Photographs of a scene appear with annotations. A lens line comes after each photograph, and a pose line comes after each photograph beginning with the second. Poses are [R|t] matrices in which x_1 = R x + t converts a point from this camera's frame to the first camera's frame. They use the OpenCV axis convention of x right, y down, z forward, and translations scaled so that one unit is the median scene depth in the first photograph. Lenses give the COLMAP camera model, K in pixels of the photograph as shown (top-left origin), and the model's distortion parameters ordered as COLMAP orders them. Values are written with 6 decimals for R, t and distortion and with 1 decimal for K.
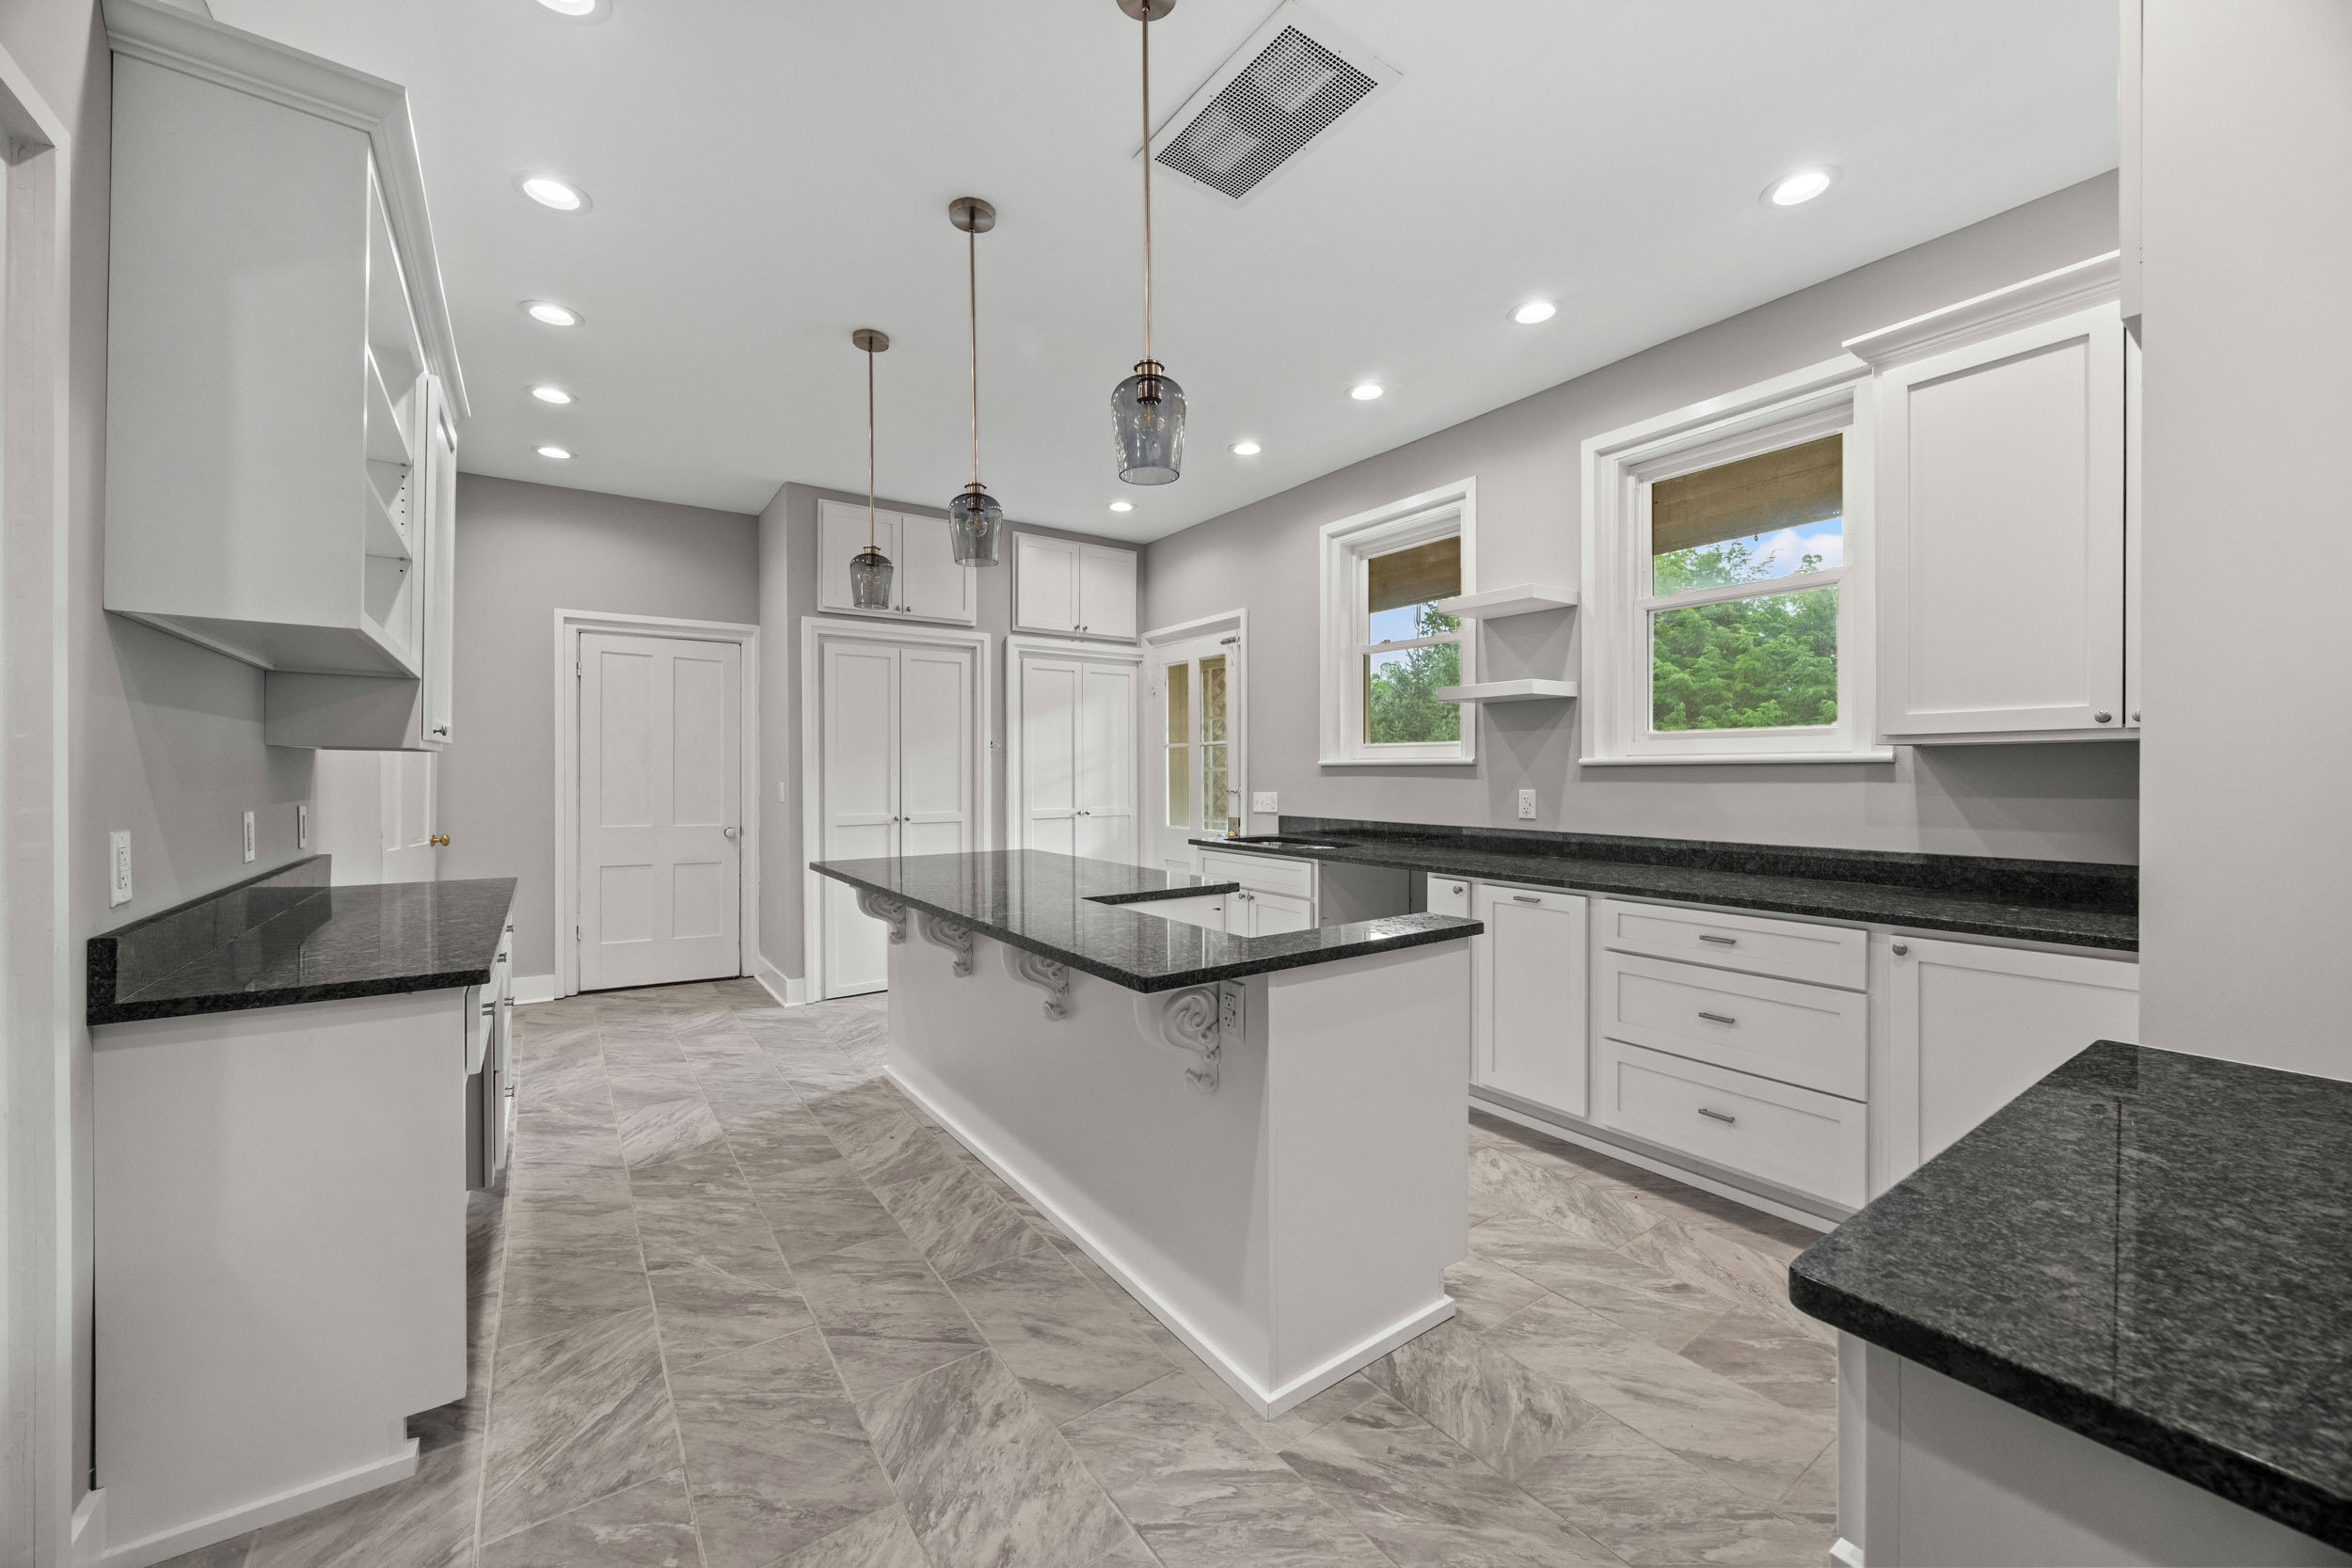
lens RADIAL K [[904.4, 0, 1174.7], [0, 904.4, 777.0], [0, 0, 1]] dist [-0.001456, -0.000128]
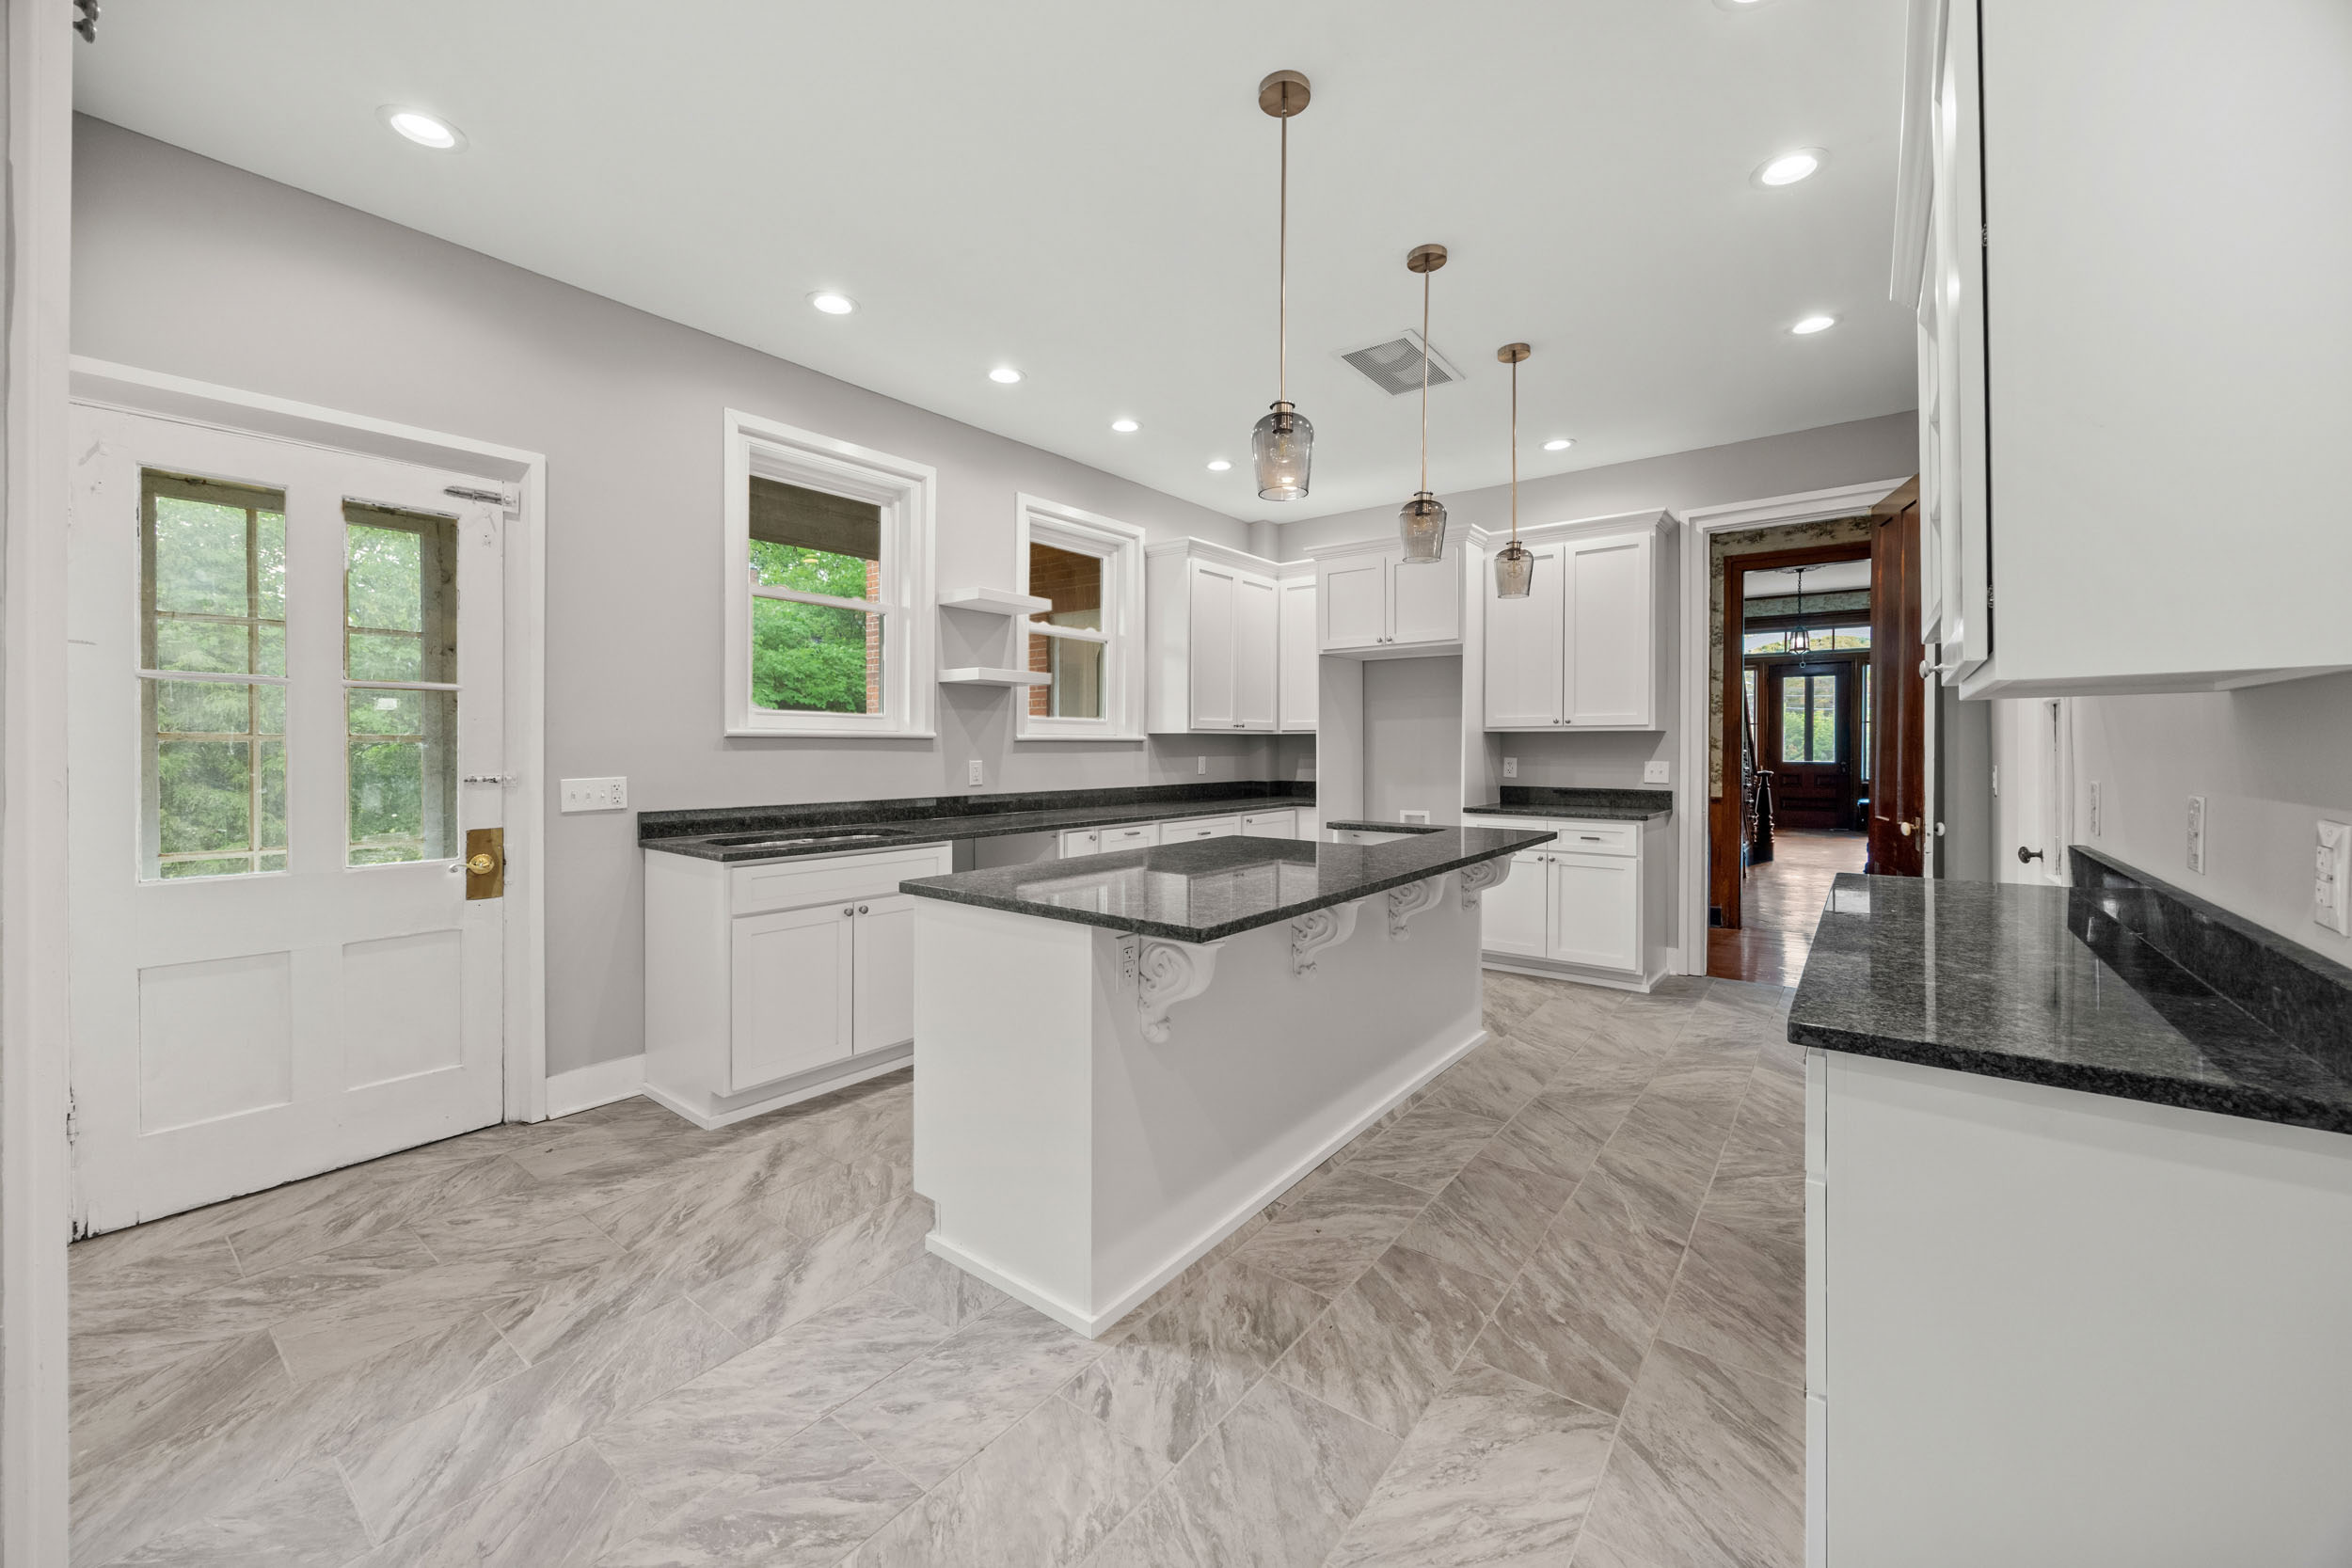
lens RADIAL K [[904.4, 0, 1204.8], [0, 904.4, 748.4], [0, 0, 1]] dist [-0.001456, -0.000128]
pose [[-0.322735, 0.003861, 0.946482, -1.121428], [0.008680, 0.999962, -0.001119, 0.002878], [-0.946450, 0.007855, -0.322756, 1.505567]]
